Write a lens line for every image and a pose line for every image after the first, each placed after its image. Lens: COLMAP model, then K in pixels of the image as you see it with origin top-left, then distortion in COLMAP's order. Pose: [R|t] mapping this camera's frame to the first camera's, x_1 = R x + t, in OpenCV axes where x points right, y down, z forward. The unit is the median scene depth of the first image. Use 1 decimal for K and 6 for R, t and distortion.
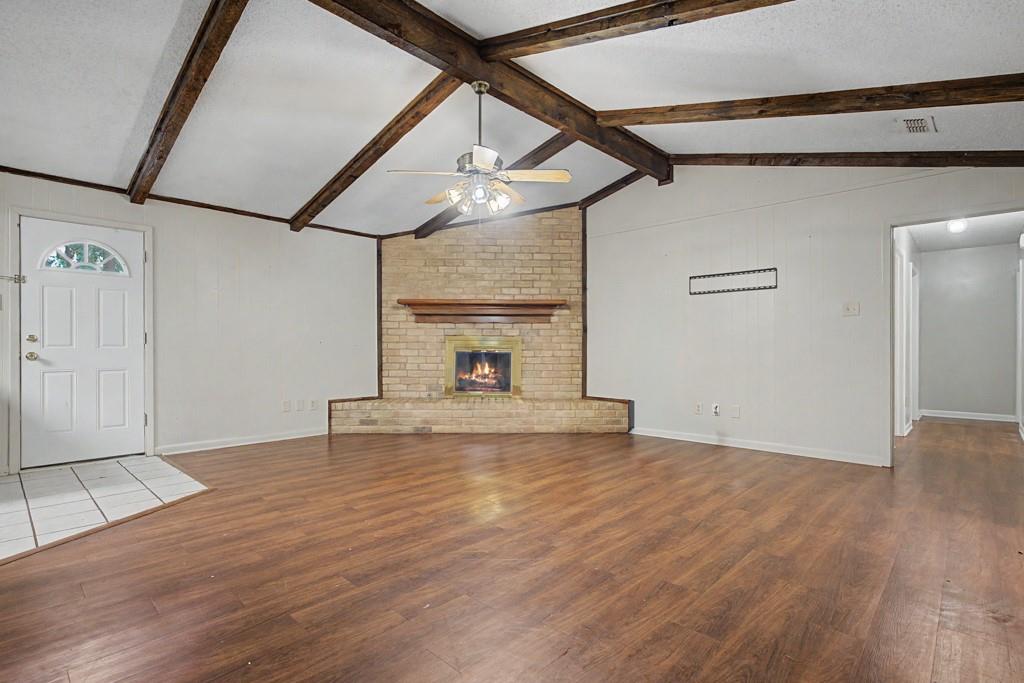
lens RADIAL K [[491.0, 0, 508.5], [0, 491.0, 344.7], [0, 0, 1]] dist [-0.002746, 0.000586]
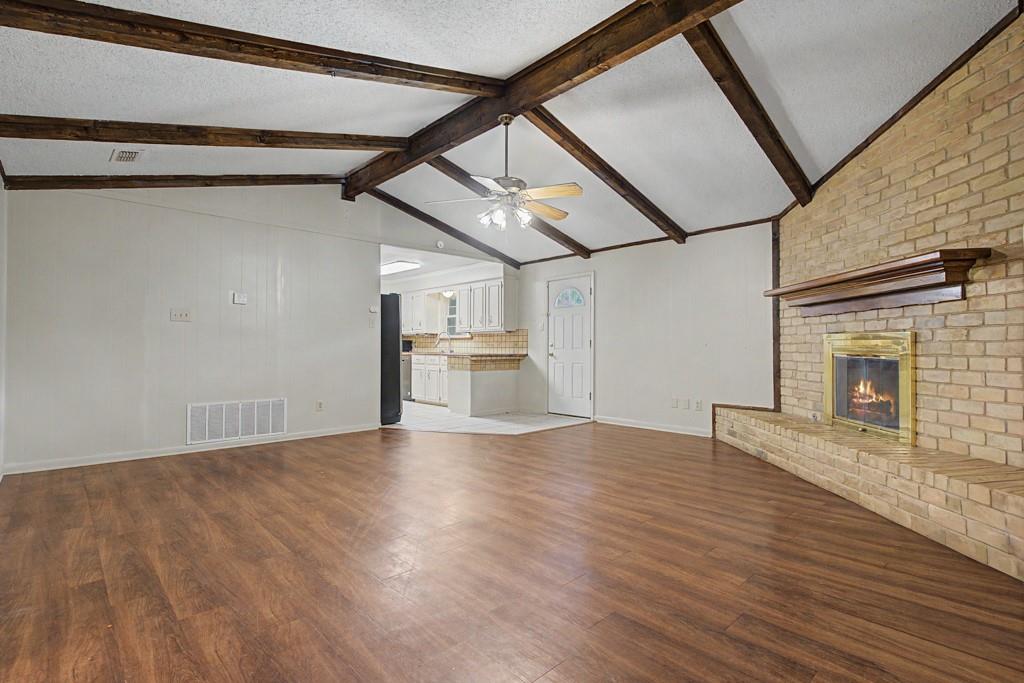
lens RADIAL K [[491.0, 0, 508.5], [0, 491.0, 344.7], [0, 0, 1]] dist [-0.002746, 0.000586]
pose [[-0.050922, -0.008523, -0.998666, 0.583740], [0.004137, 0.999953, -0.008744, 0.001436], [0.998694, -0.004576, -0.050884, 0.587532]]
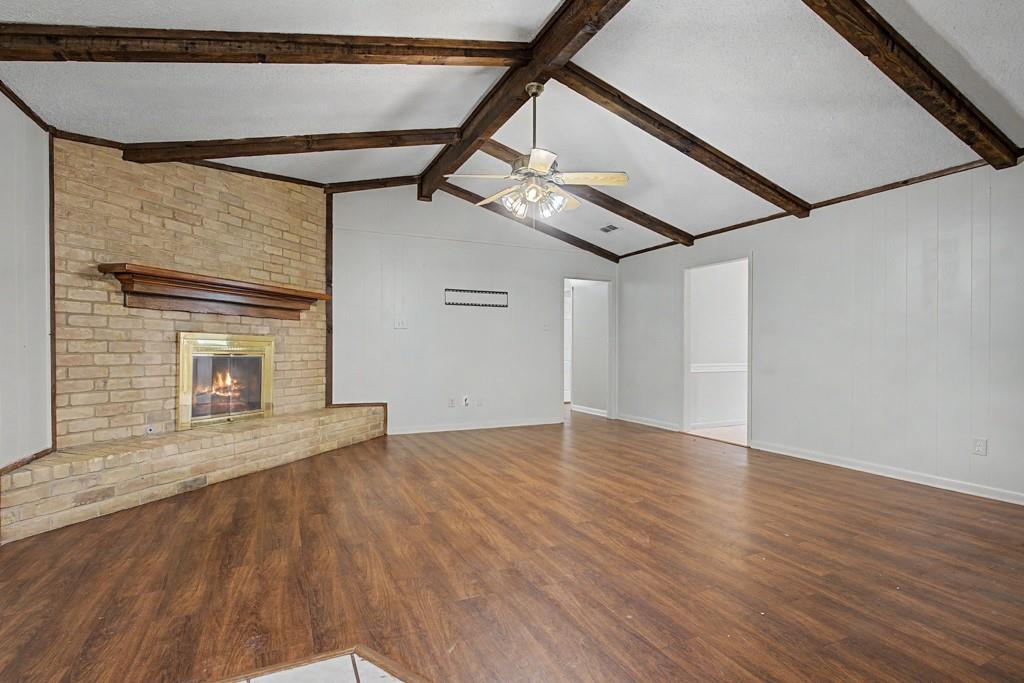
lens RADIAL K [[490.0, 0, 498.2], [0, 490.0, 347.2], [0, 0, 1]] dist [0.000029, 0.000455]
pose [[0.372269, 0.004221, 0.928115, -0.557145], [-0.010063, 0.999949, -0.000512, -0.001905], [-0.928070, -0.009149, 0.372293, 0.385459]]
